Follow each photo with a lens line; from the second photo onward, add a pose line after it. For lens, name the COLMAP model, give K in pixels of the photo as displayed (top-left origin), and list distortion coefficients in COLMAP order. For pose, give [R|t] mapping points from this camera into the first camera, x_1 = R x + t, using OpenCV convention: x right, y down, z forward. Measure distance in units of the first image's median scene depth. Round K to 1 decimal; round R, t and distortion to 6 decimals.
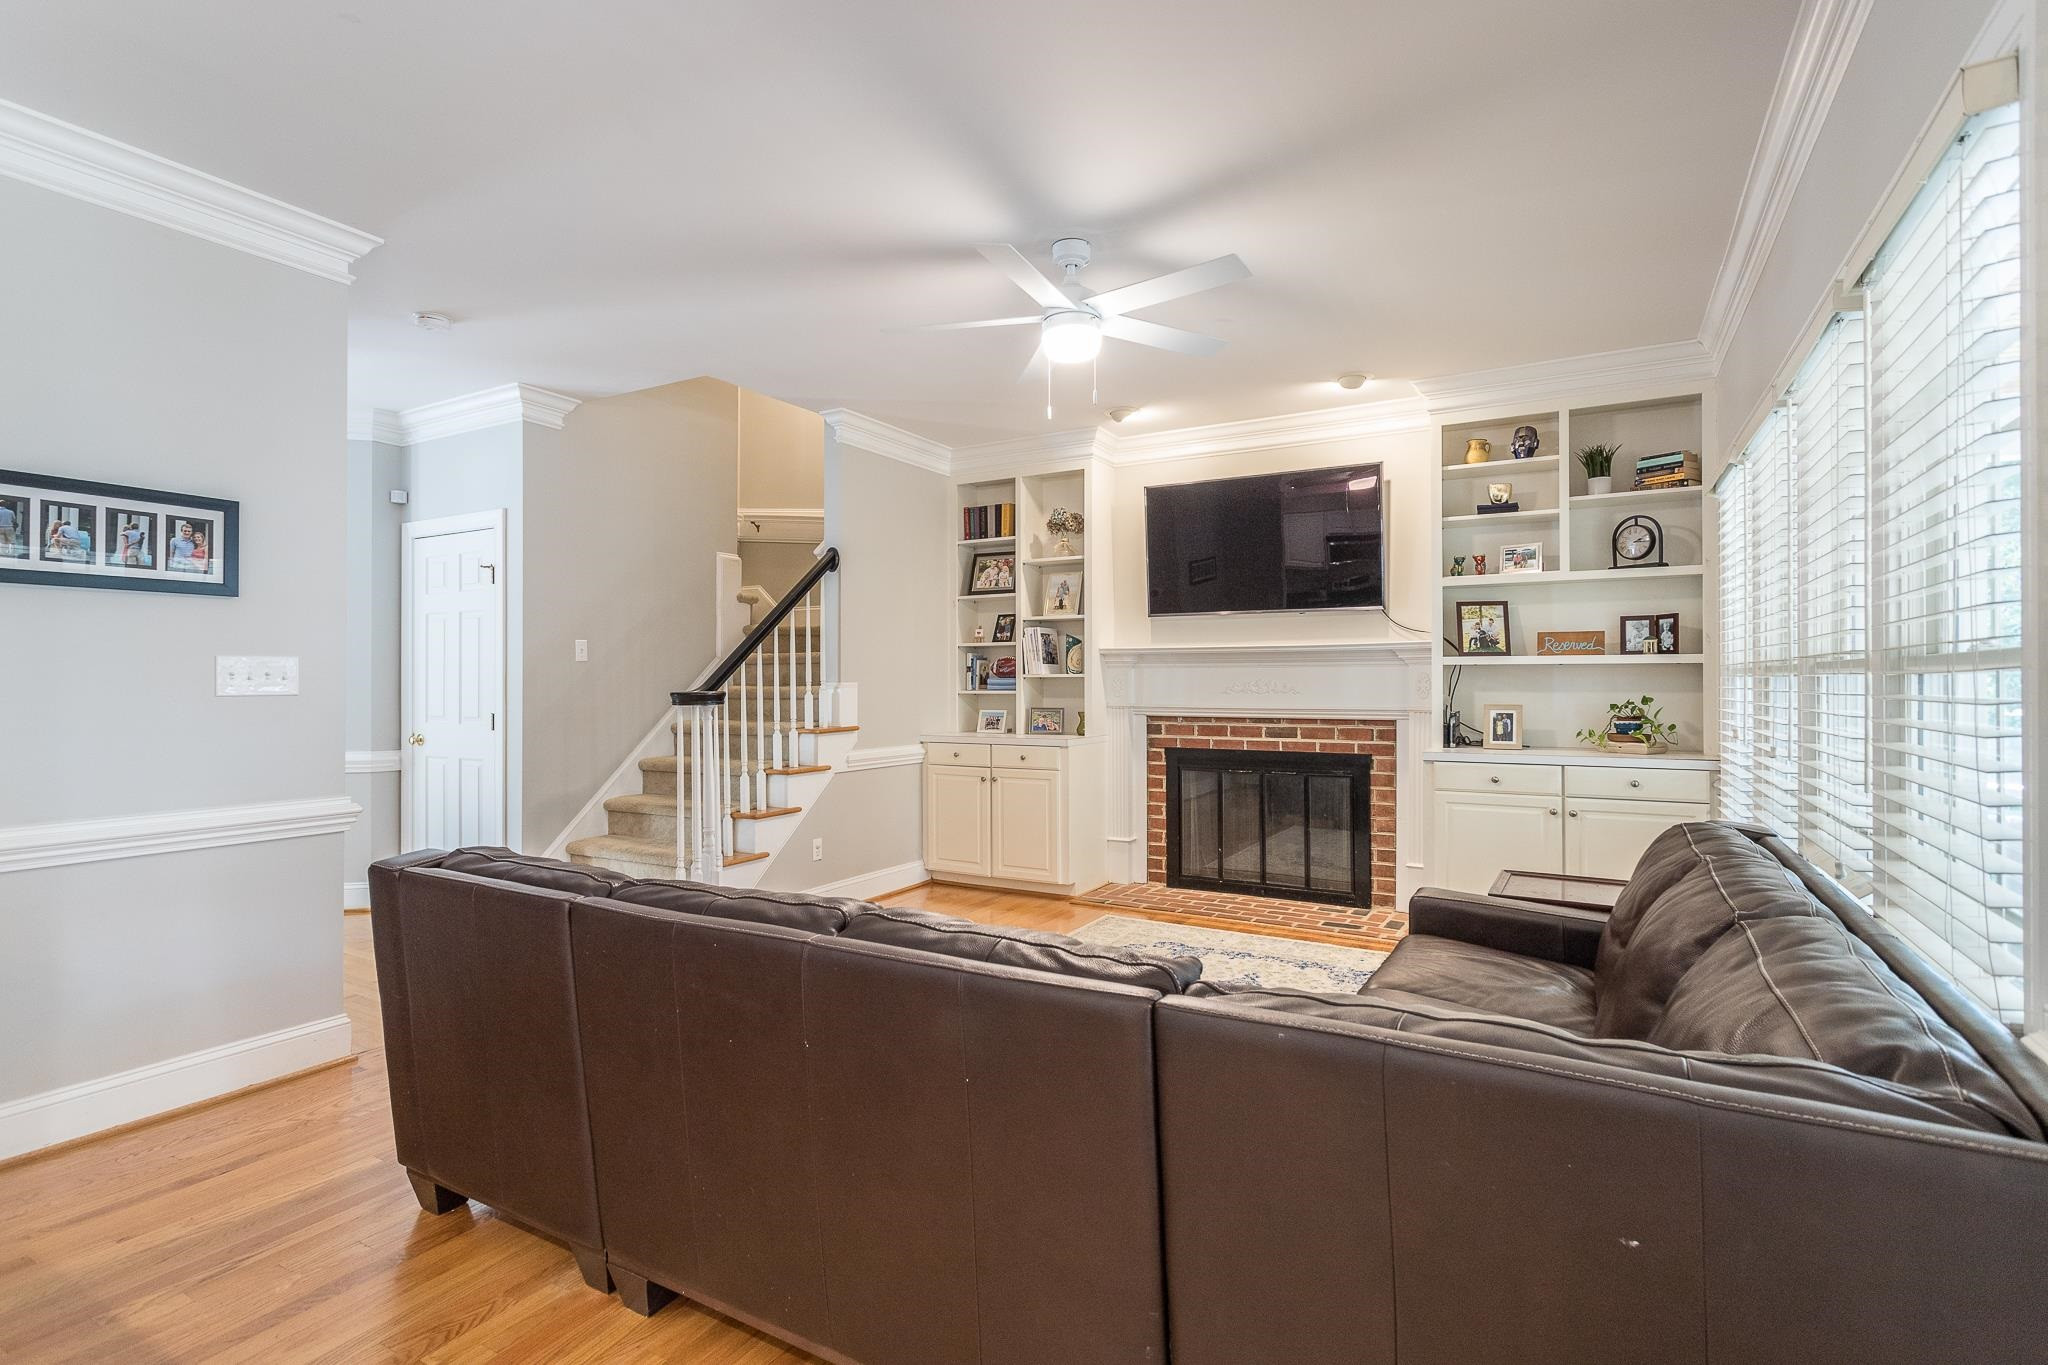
lens RADIAL K [[979.9, 0, 1015.0], [0, 979.9, 677.9], [0, 0, 1]] dist [0.000577, 0.001236]
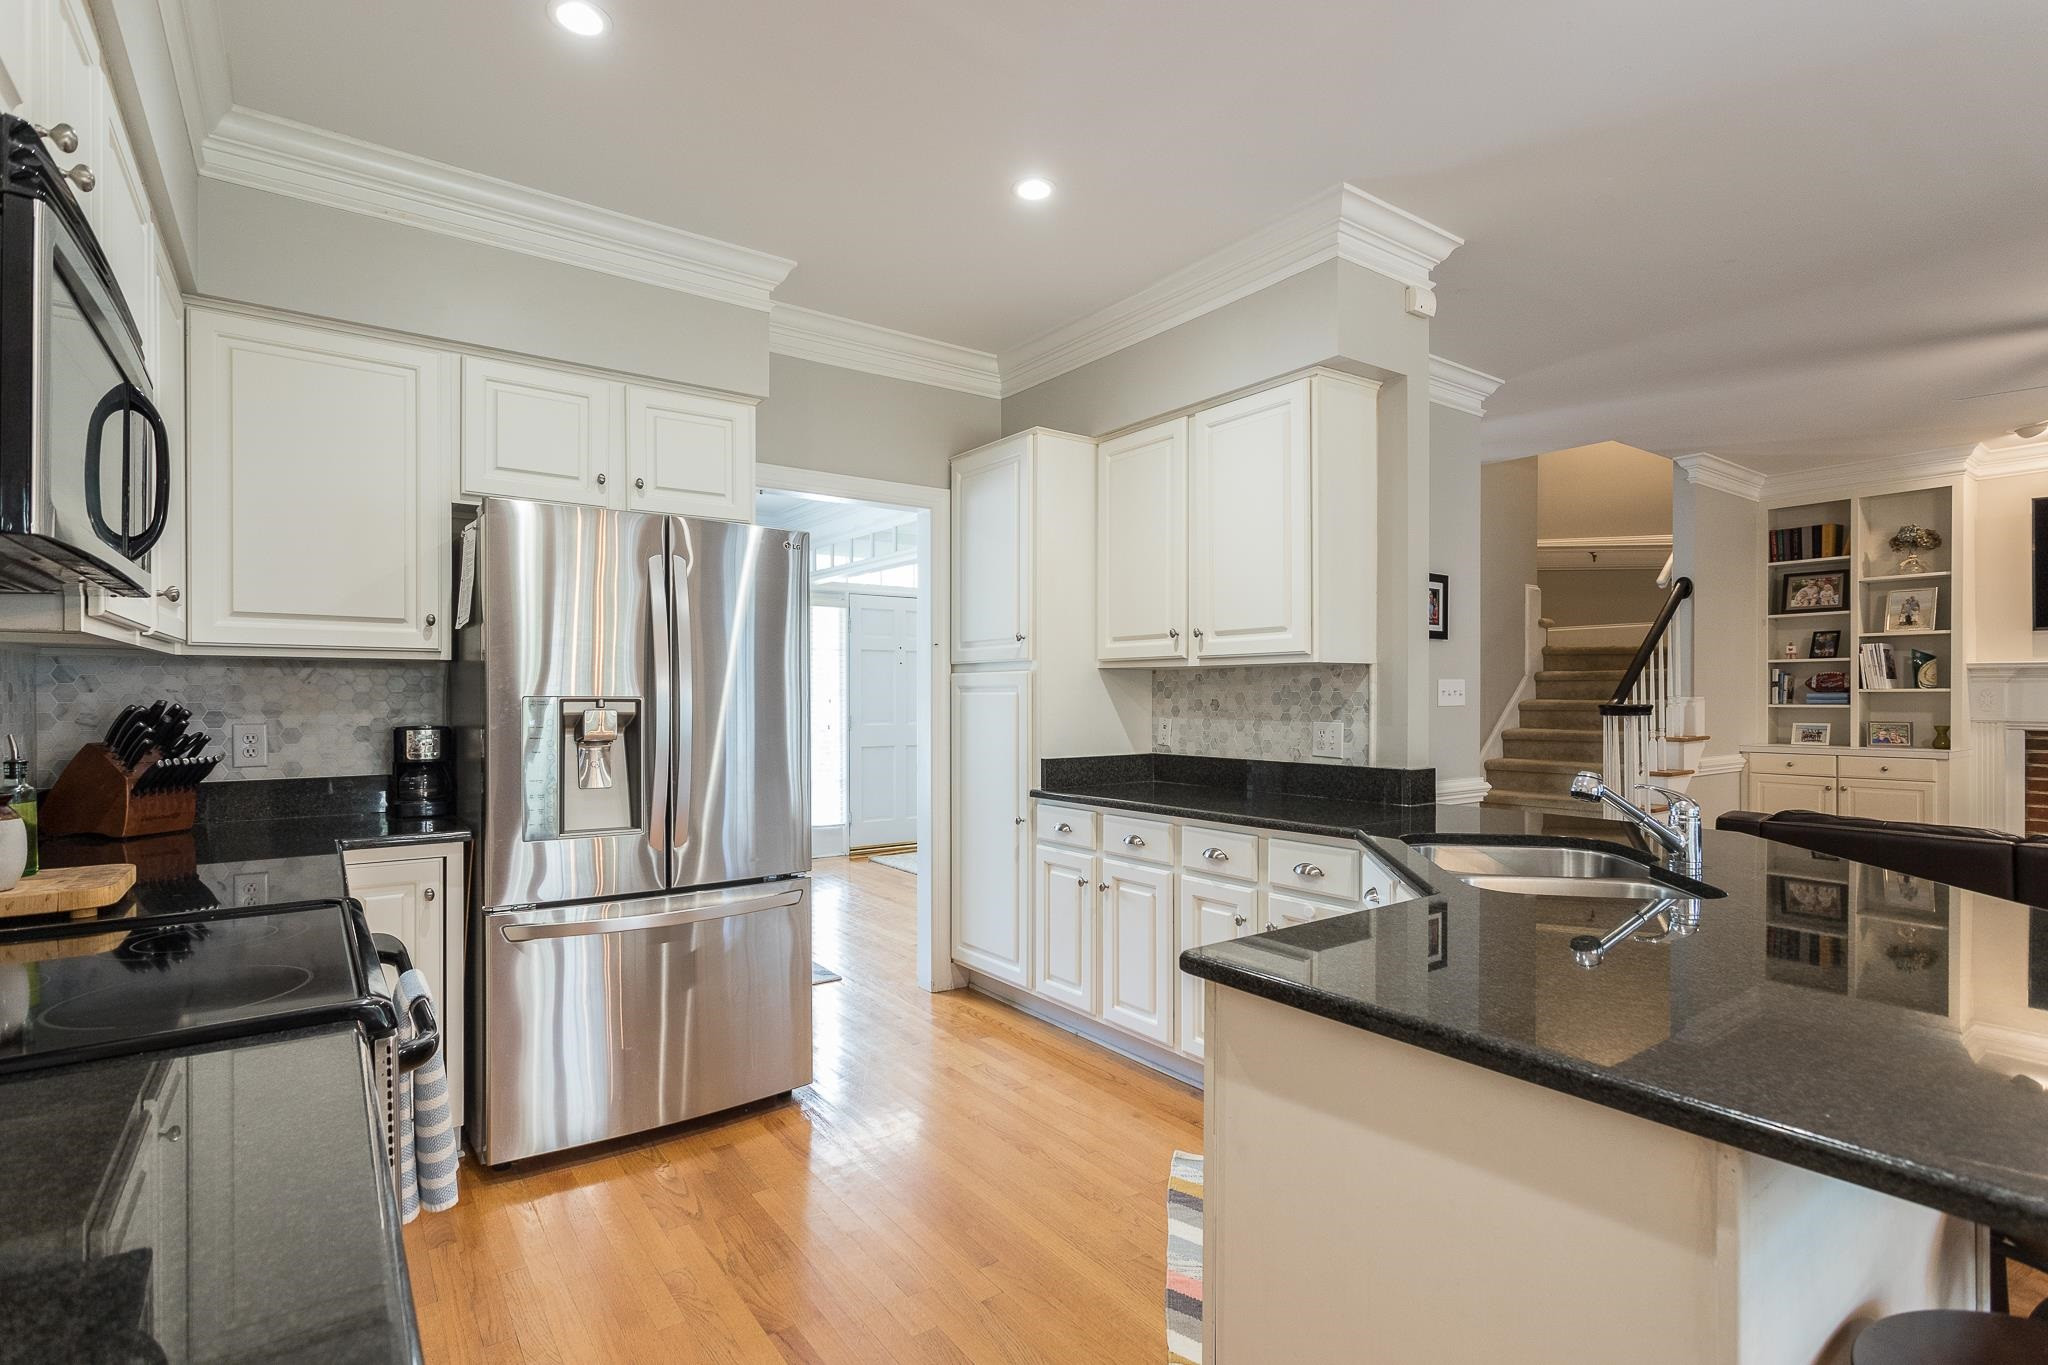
lens RADIAL K [[979.9, 0, 1017.2], [0, 979.9, 699.1], [0, 0, 1]] dist [0.000577, 0.001236]
pose [[0.915462, 0.001181, -0.402403, -0.407334], [0.001945, 0.999971, 0.007360, -0.002378], [0.402400, -0.007520, 0.915433, -0.320072]]
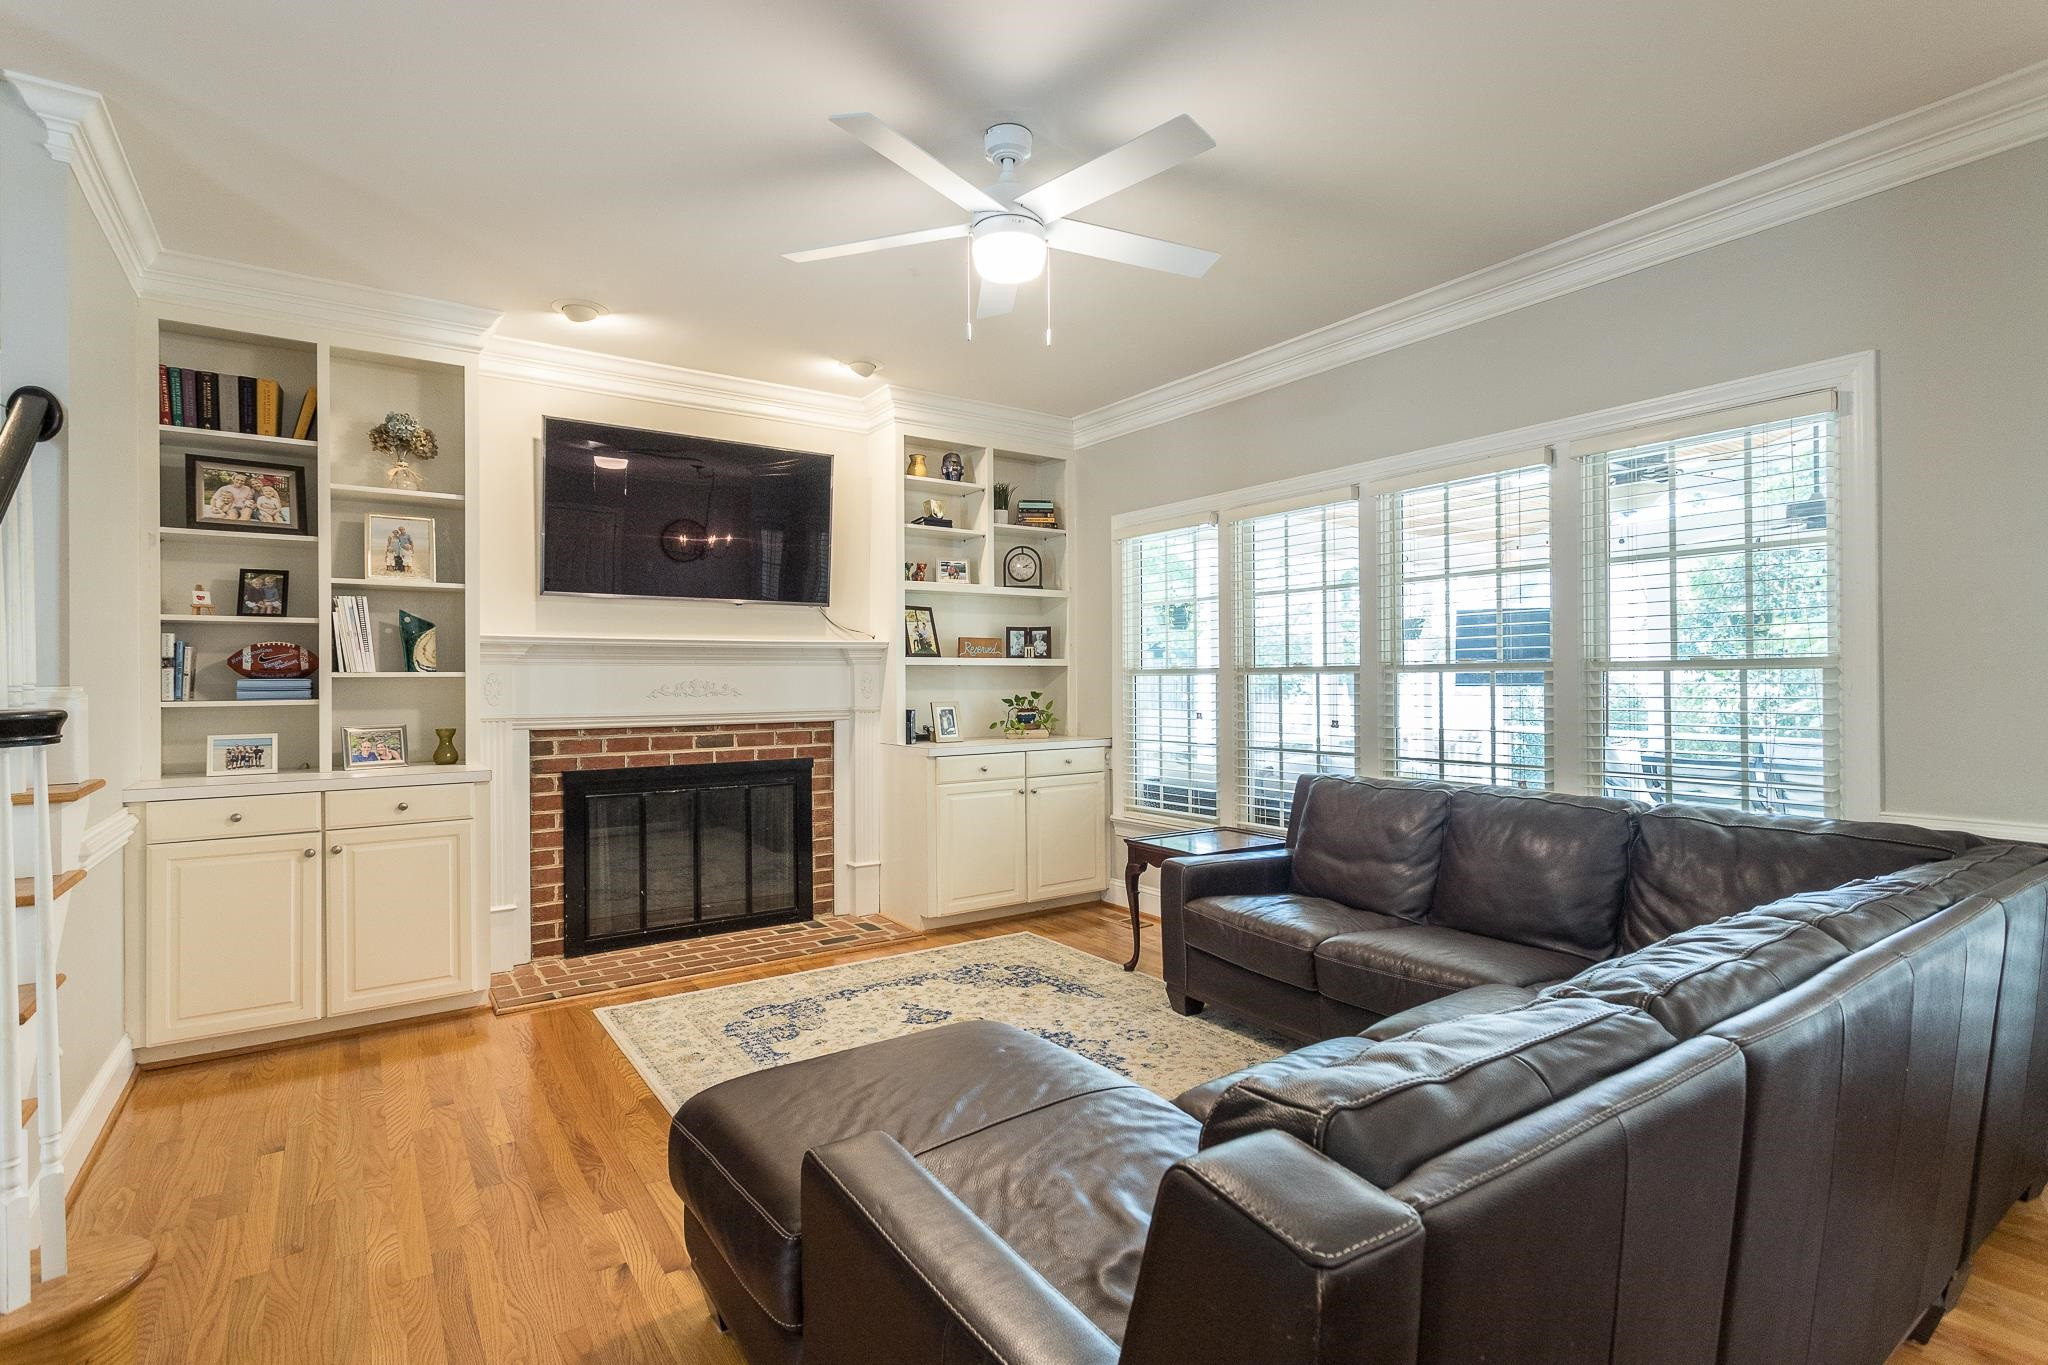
lens RADIAL K [[979.9, 0, 1024.3], [0, 979.9, 679.6], [0, 0, 1]] dist [0.000577, 0.001236]
pose [[0.418430, -0.000881, 0.908249, -0.380618], [0.003541, 0.999994, -0.000661, 0.002969], [-0.908242, 0.003492, 0.418430, 0.375160]]
